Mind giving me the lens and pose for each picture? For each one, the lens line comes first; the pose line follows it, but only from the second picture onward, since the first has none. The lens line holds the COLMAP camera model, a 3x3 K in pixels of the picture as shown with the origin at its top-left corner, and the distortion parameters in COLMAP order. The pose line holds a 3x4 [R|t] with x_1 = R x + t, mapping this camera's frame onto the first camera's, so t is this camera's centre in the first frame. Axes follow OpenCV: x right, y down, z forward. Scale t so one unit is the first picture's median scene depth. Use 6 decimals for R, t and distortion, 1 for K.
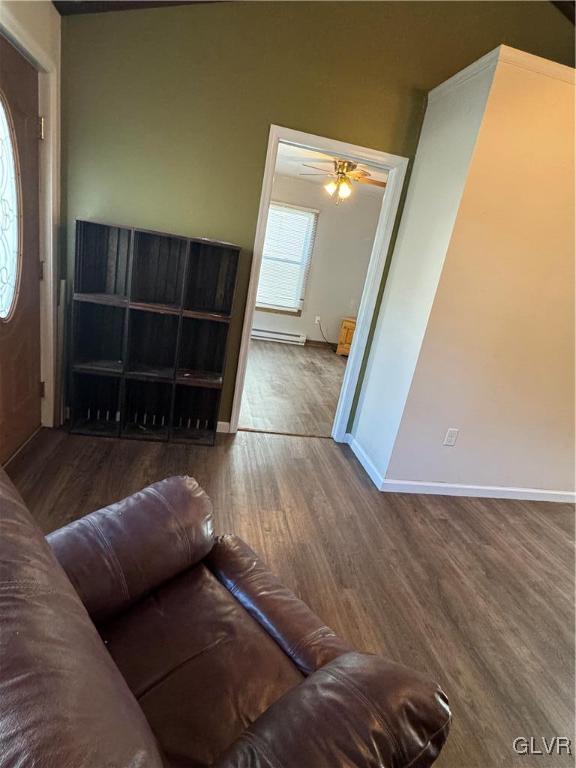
lens RADIAL K [[414.3, 0, 285.8], [0, 414.3, 384.6], [0, 0, 1]] dist [-0.007106, -0.000528]
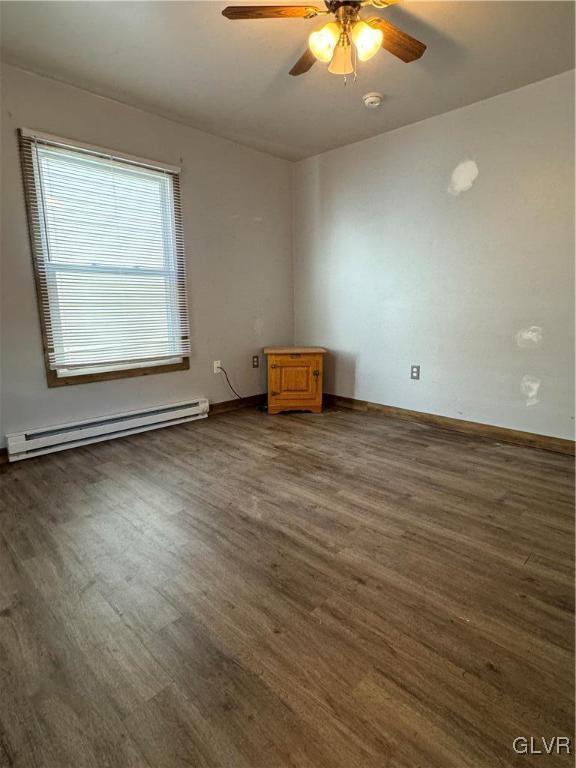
lens RADIAL K [[414.3, 0, 291.8], [0, 414.3, 382.7], [0, 0, 1]] dist [-0.007106, -0.000528]
pose [[0.798153, -0.286782, 0.529819, -0.150137], [0.321614, 0.946462, 0.027805, -0.120712], [-0.509428, 0.148205, 0.847655, 0.483976]]
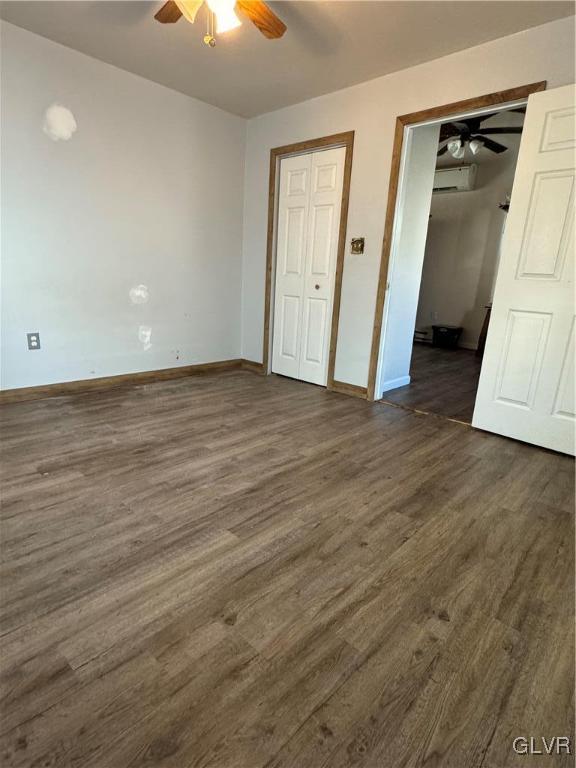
lens RADIAL K [[414.3, 0, 286.4], [0, 414.3, 384.8], [0, 0, 1]] dist [-0.007106, -0.000528]
pose [[-0.589917, -0.397772, 0.702691, -0.237079], [0.086889, 0.833920, 0.545002, -0.250045], [-0.802775, 0.382563, -0.457382, 0.855932]]
